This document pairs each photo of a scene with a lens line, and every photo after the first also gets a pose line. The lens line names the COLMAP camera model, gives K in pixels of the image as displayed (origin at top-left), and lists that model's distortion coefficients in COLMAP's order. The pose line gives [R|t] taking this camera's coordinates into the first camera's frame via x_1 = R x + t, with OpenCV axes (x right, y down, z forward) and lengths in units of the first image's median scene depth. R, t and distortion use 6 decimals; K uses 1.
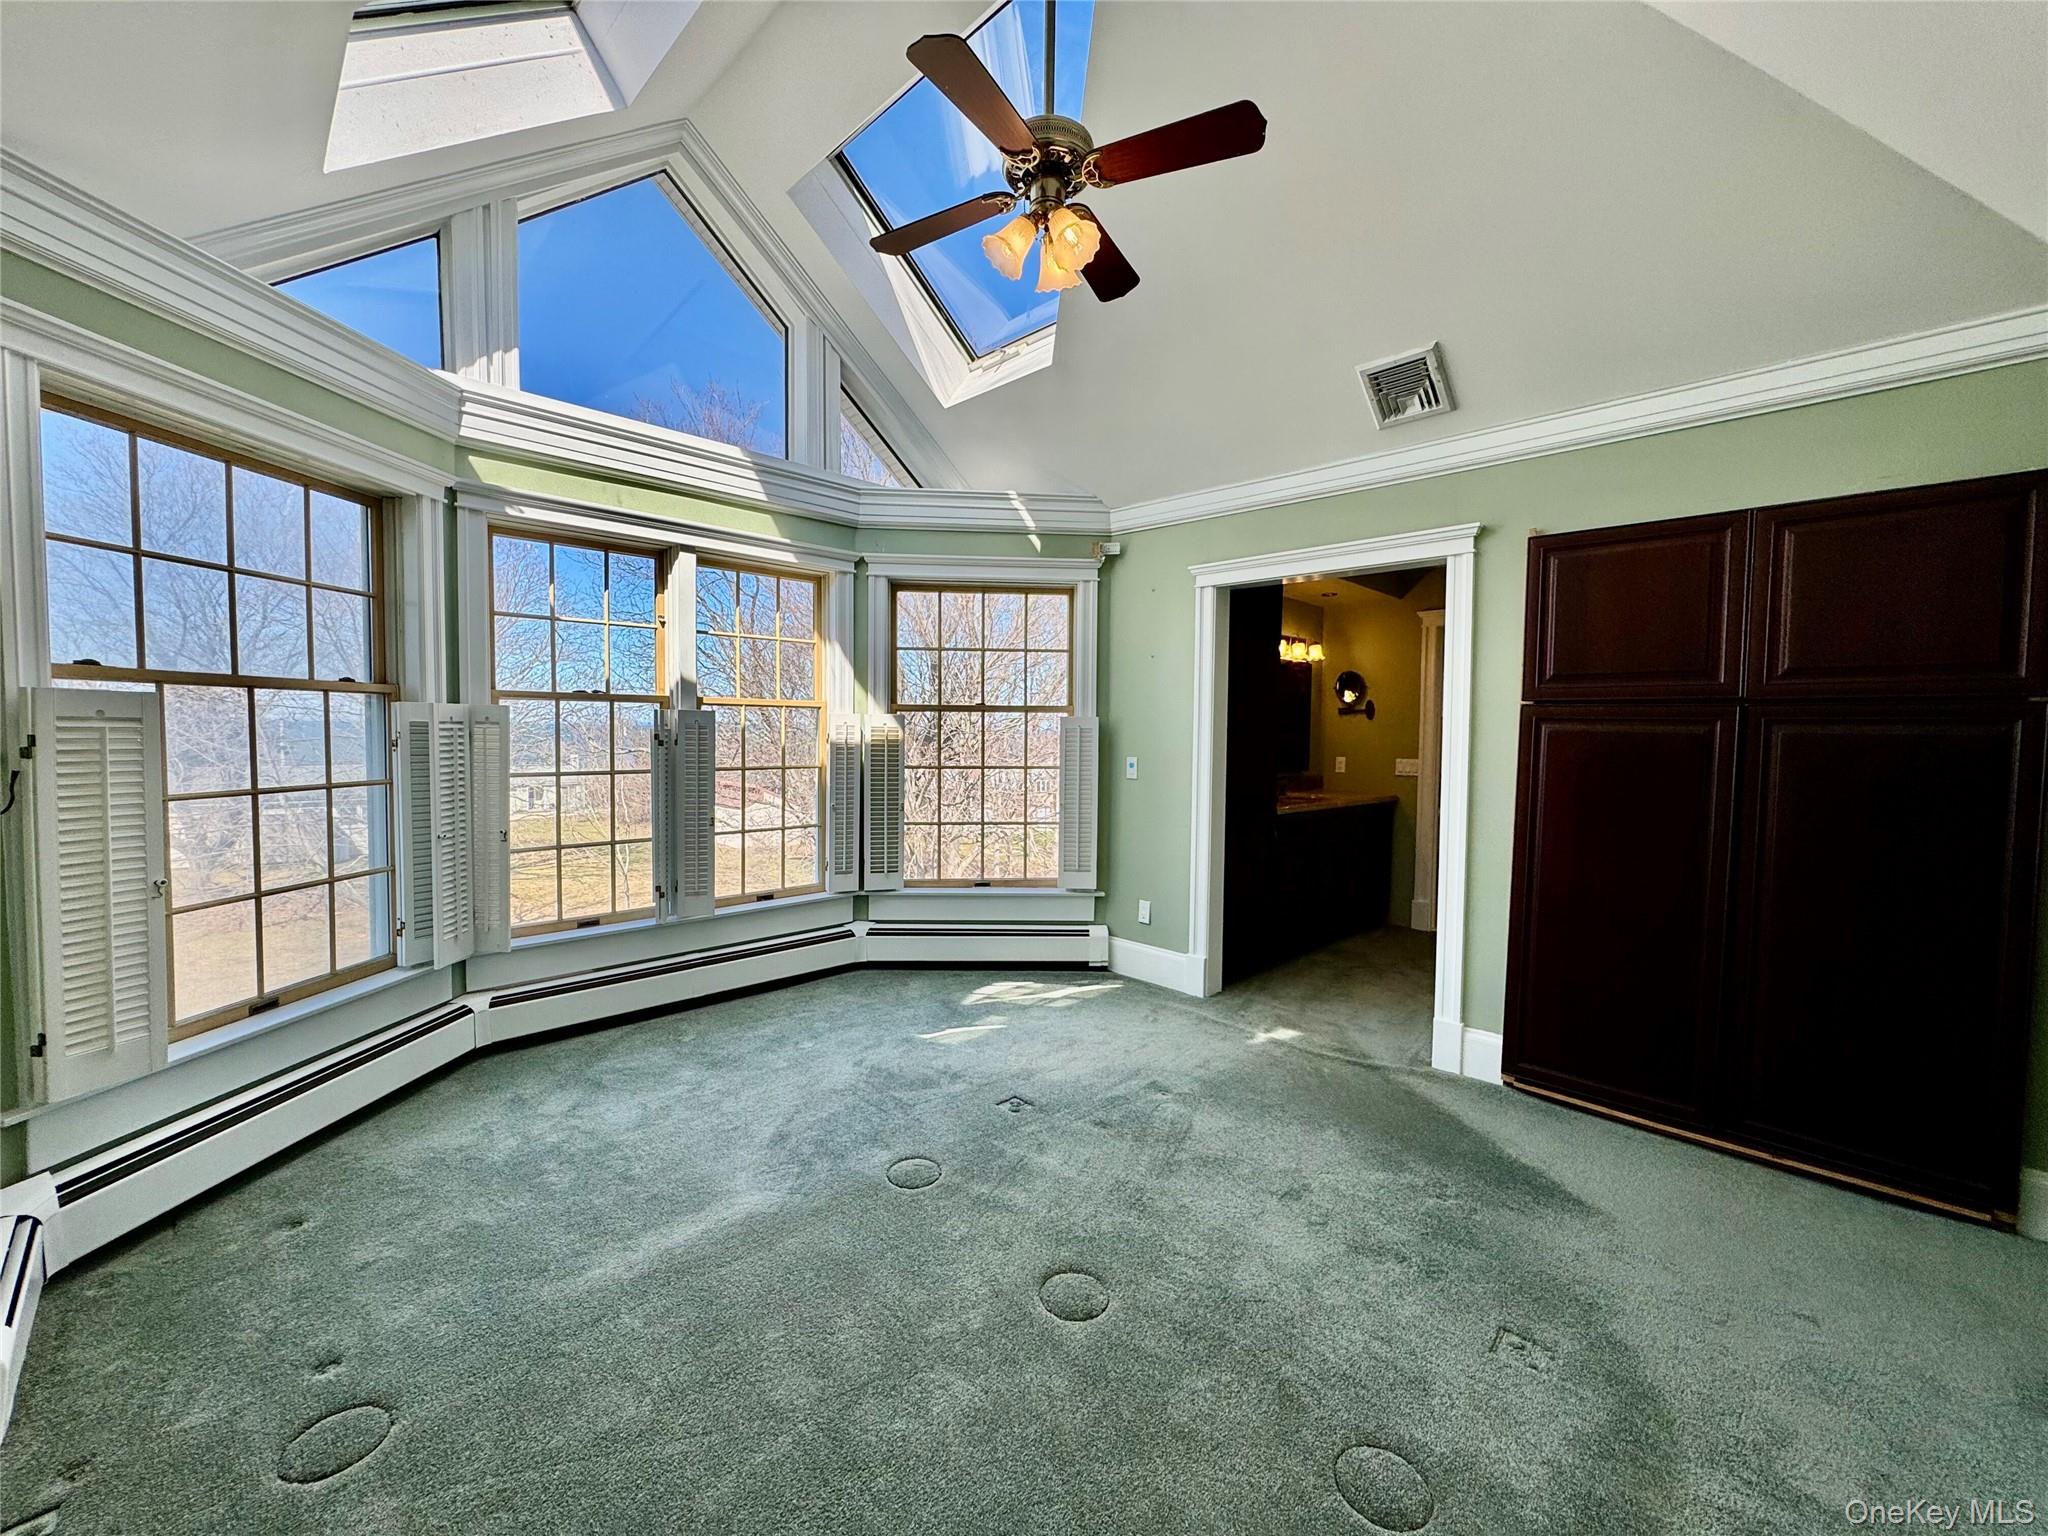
lens RADIAL K [[822.8, 0, 1029.7], [0, 822.8, 771.4], [0, 0, 1]] dist [0.002983, -0.000285]
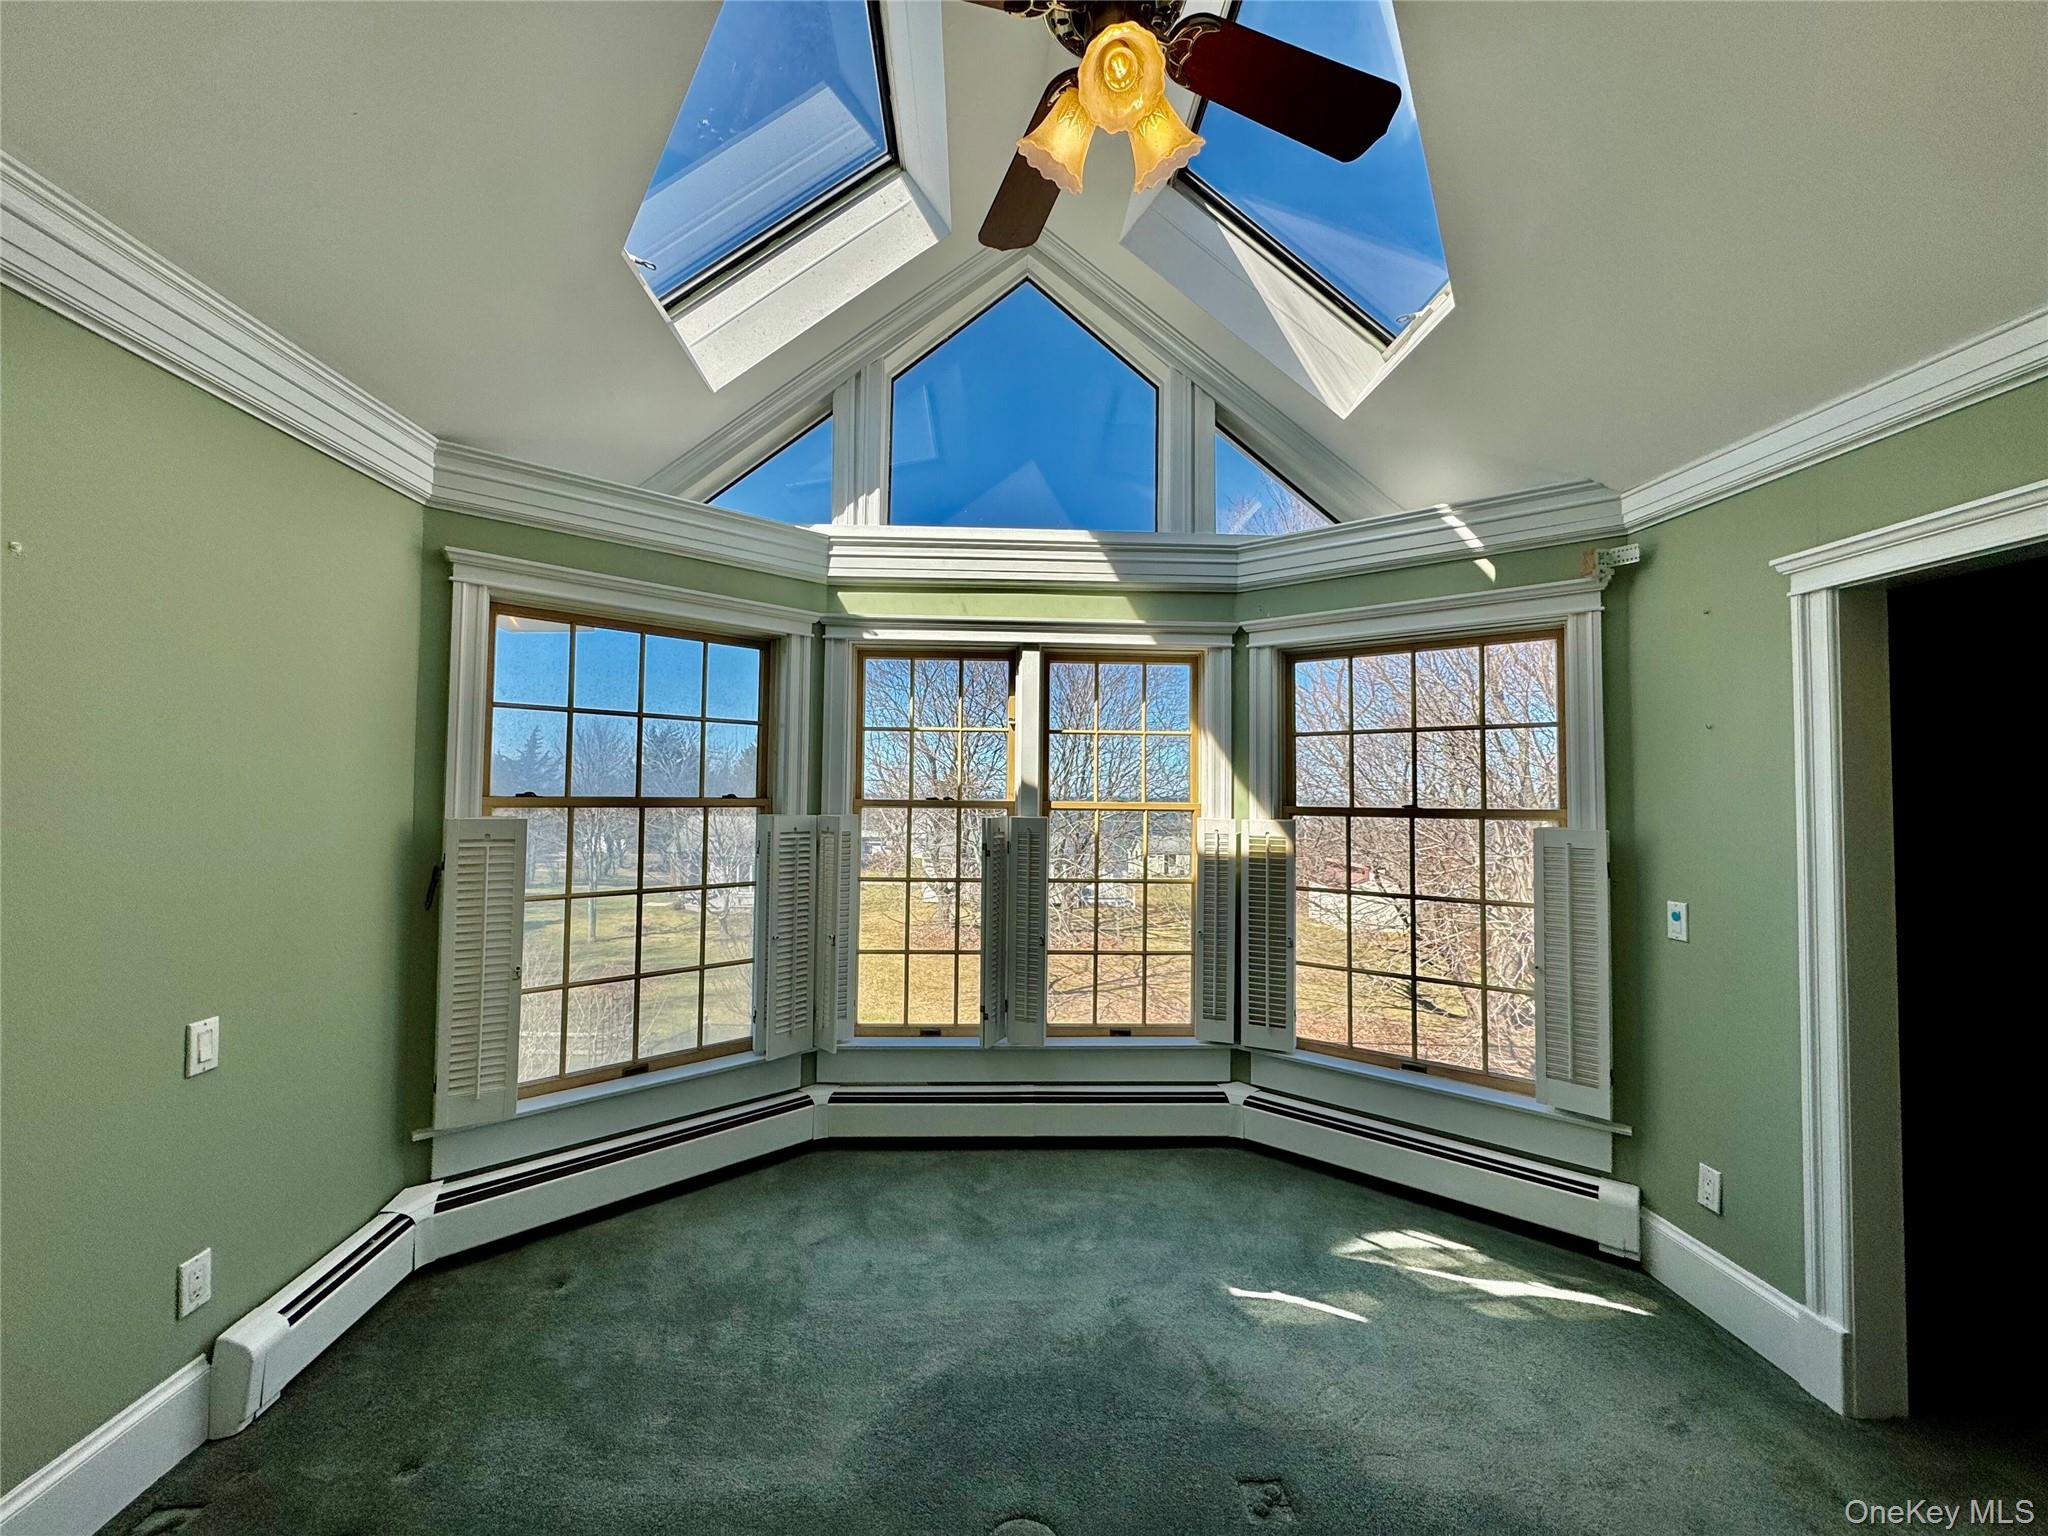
lens RADIAL K [[822.8, 0, 1017.6], [0, 822.8, 768.8], [0, 0, 1]] dist [0.002983, -0.000285]
pose [[0.736958, -0.024411, -0.675497, 0.206375], [-0.038661, 0.996190, -0.078178, -0.055033], [0.674832, 0.083729, 0.733207, 0.302755]]
